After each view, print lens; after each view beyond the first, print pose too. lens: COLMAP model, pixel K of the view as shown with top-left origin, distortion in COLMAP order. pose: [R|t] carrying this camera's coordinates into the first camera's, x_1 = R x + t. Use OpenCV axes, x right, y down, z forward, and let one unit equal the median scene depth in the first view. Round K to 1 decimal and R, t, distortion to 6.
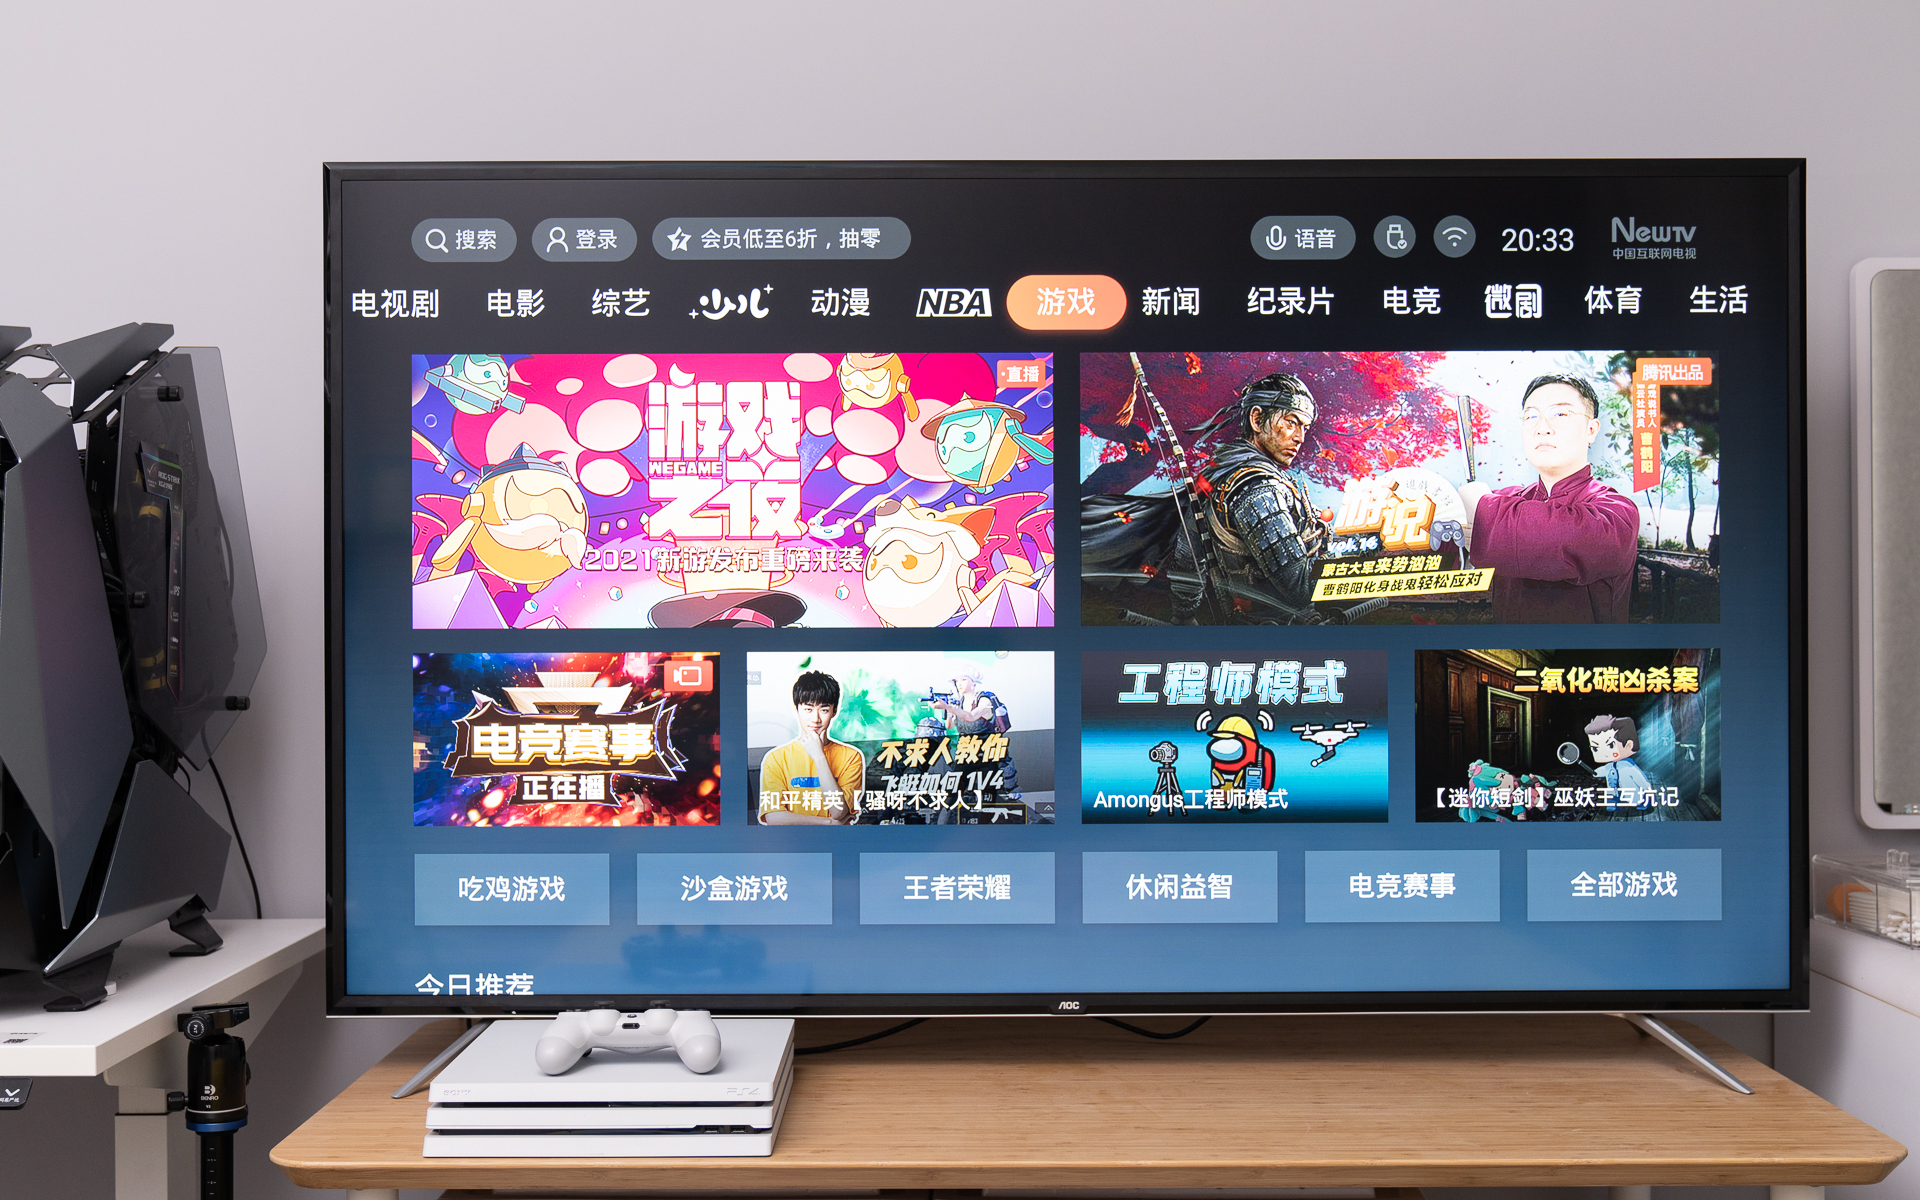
lens RADIAL K [[2339.3, 0, 926.8], [0, 2339.3, 598.1], [0, 0, 1]] dist [-0.021529, 0.000000]
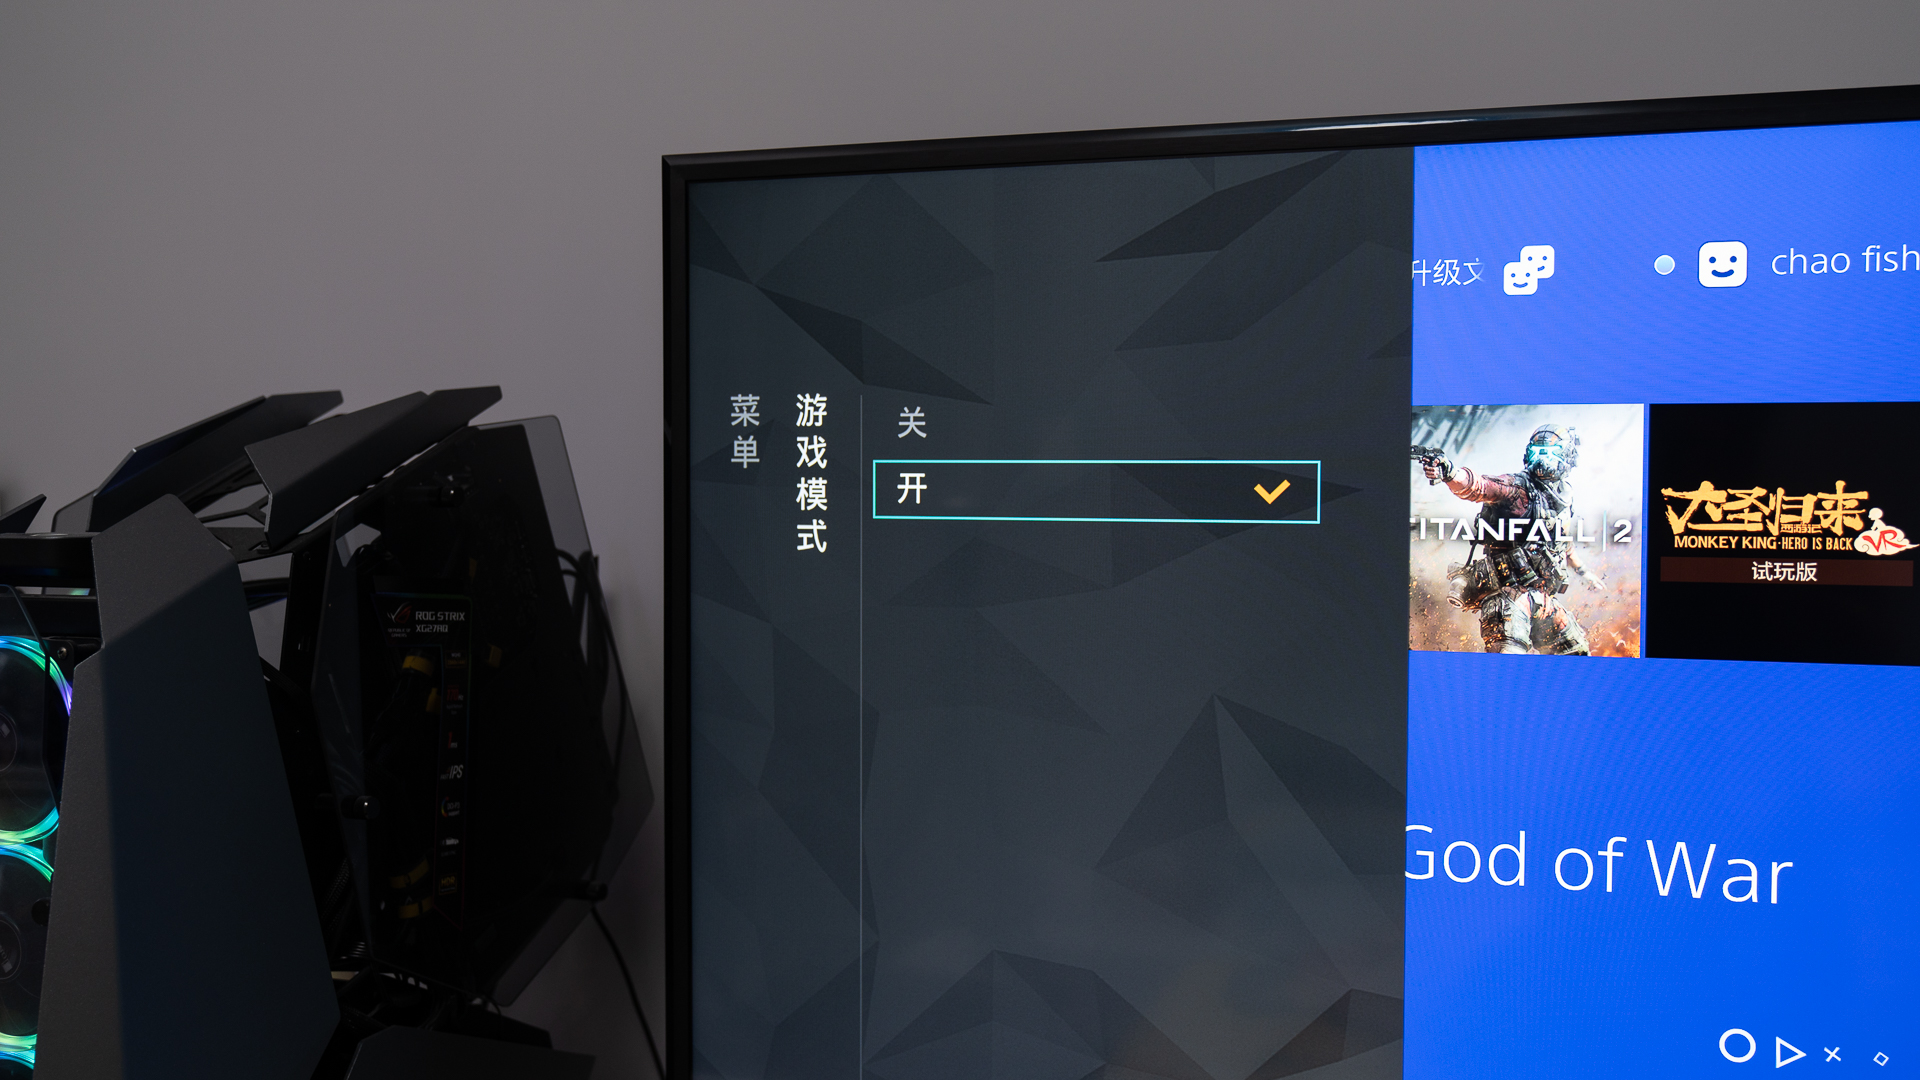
lens RADIAL K [[1918.6, 0, 948.4], [0, 1918.6, 556.3], [0, 0, 1]] dist [-0.042280, 0.000000]
pose [[0.948017, 0.021370, -0.317501, 0.005027], [-0.010668, 0.999316, 0.035407, -0.093251], [0.318040, -0.030180, 0.947597, 0.507827]]
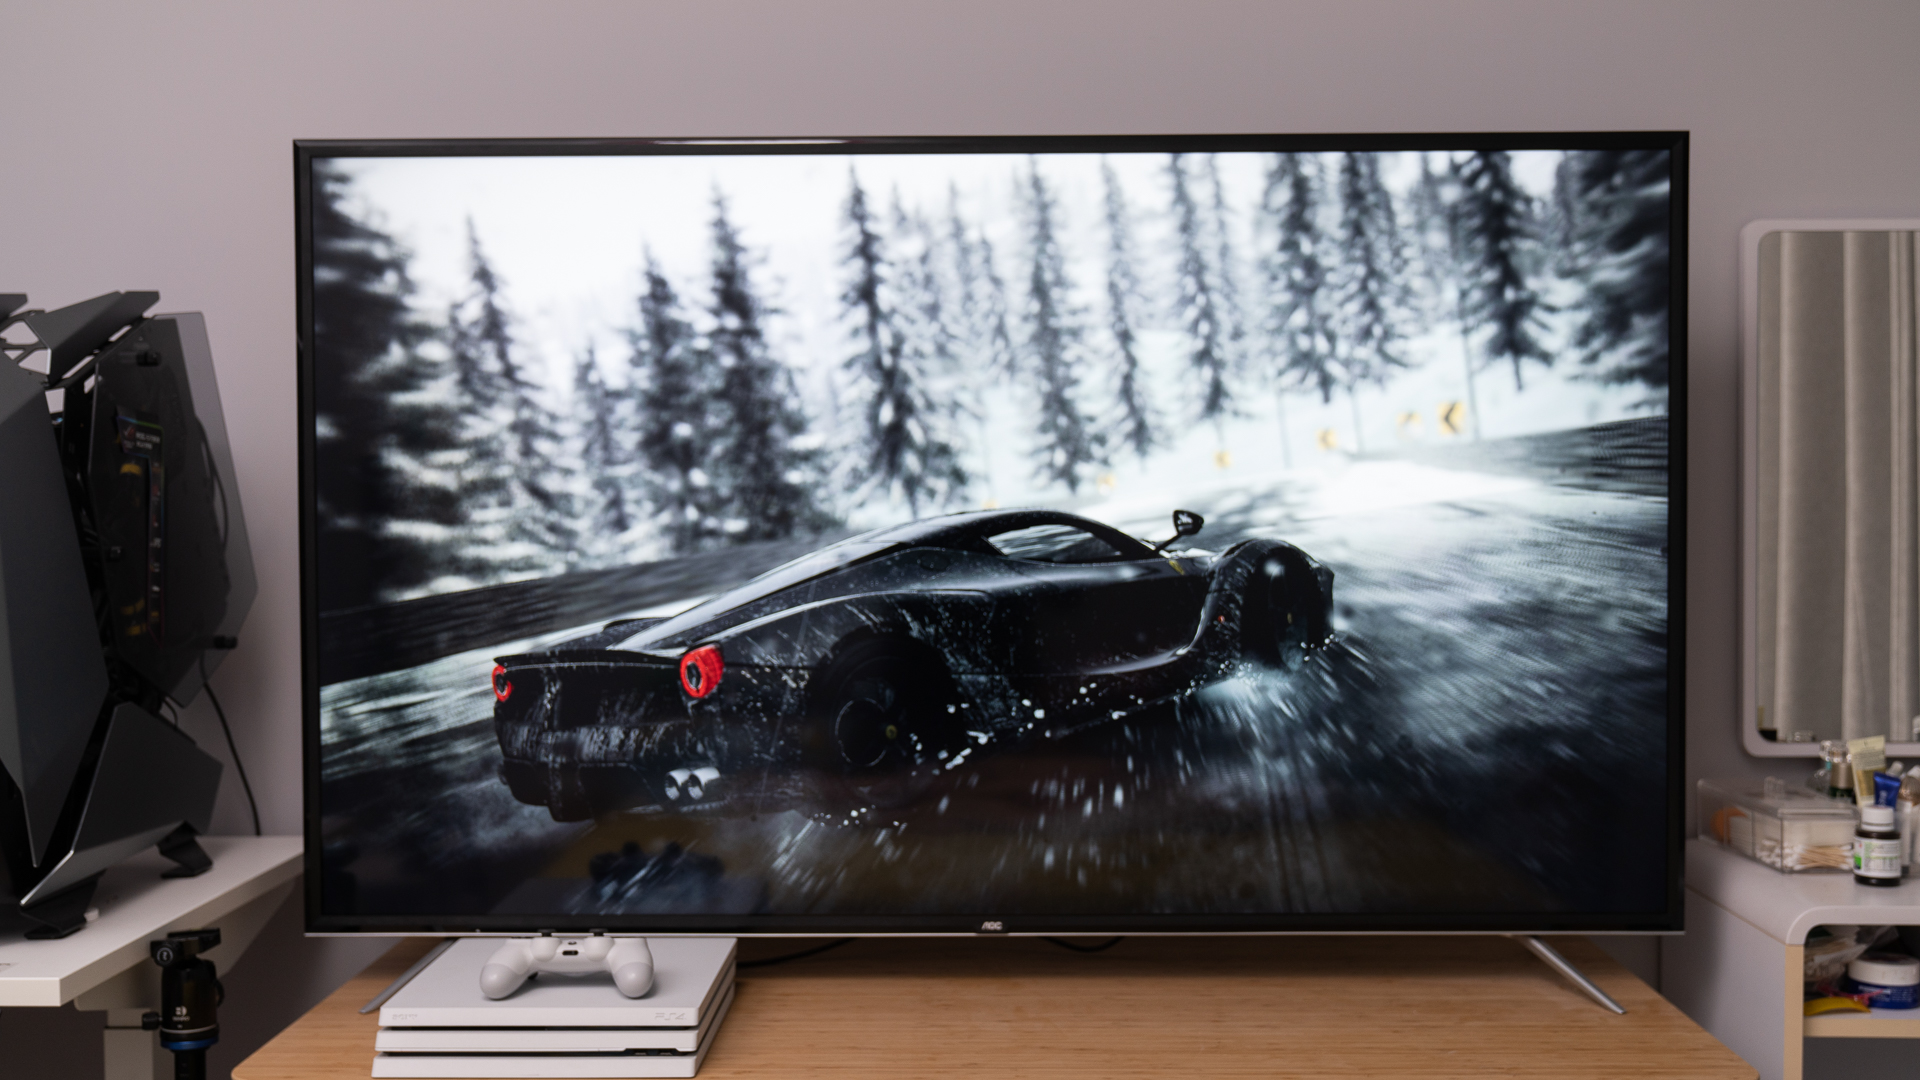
lens RADIAL K [[2118.6, 0, 954.3], [0, 2118.6, 550.5], [0, 0, 1]] dist [-0.014516, 0.000000]
pose [[0.999936, -0.000145, -0.011273, 0.057405], [0.000494, 0.999521, 0.030946, -0.030097], [0.011263, -0.030950, 0.999457, 0.032773]]
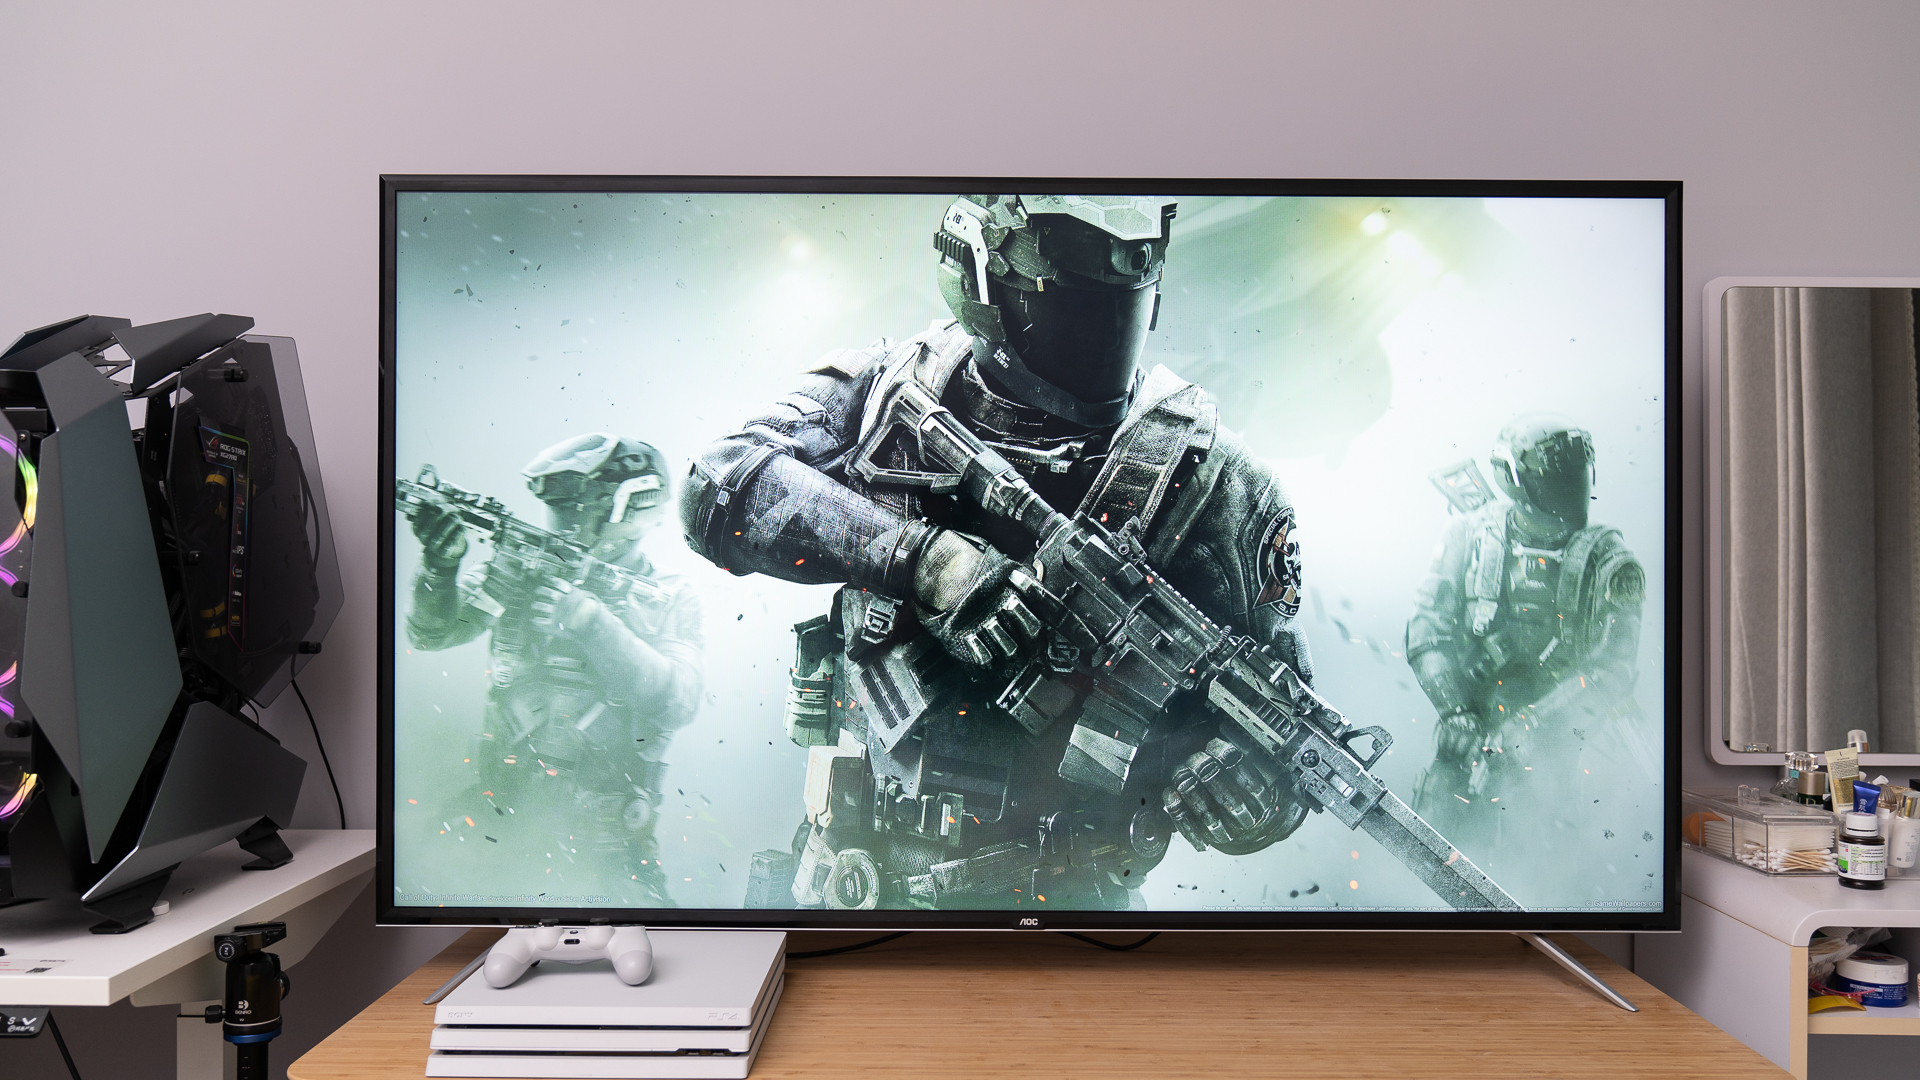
lens RADIAL K [[1609.9, 0, 957.0], [0, 1609.9, 542.6], [0, 0, 1]] dist [-0.024844, 0.011600]
pose [[0.999964, 0.008449, 0.000106, 0.025524], [-0.008448, 0.999942, -0.006628, -0.004593], [-0.000162, 0.006627, 0.999978, 0.230205]]
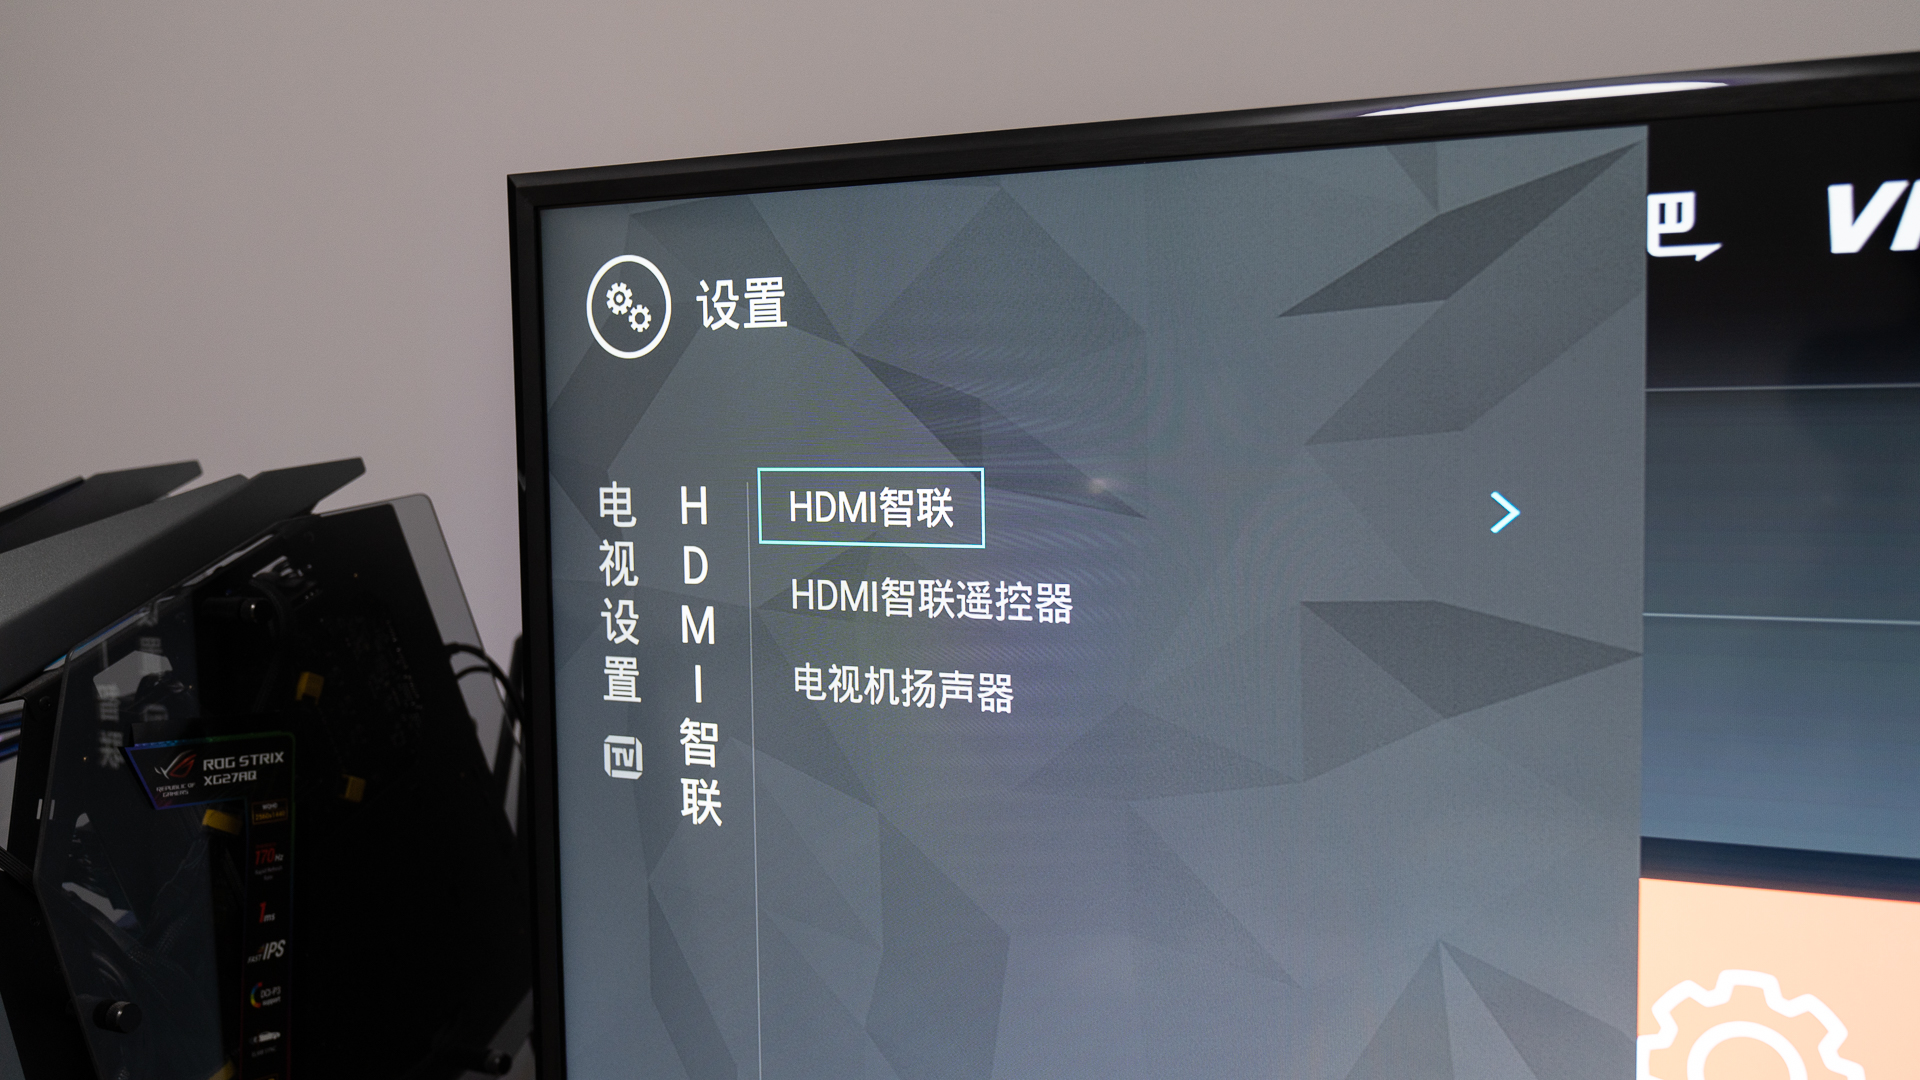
lens RADIAL K [[1800.7, 0, 940.1], [0, 1800.7, 552.4], [0, 0, 1]] dist [-0.063039, 0.000000]
pose [[0.909268, 0.023646, -0.415538, 0.007791], [-0.000058, 0.998392, 0.056686, -0.128660], [0.416211, -0.051518, 0.907808, 0.690523]]
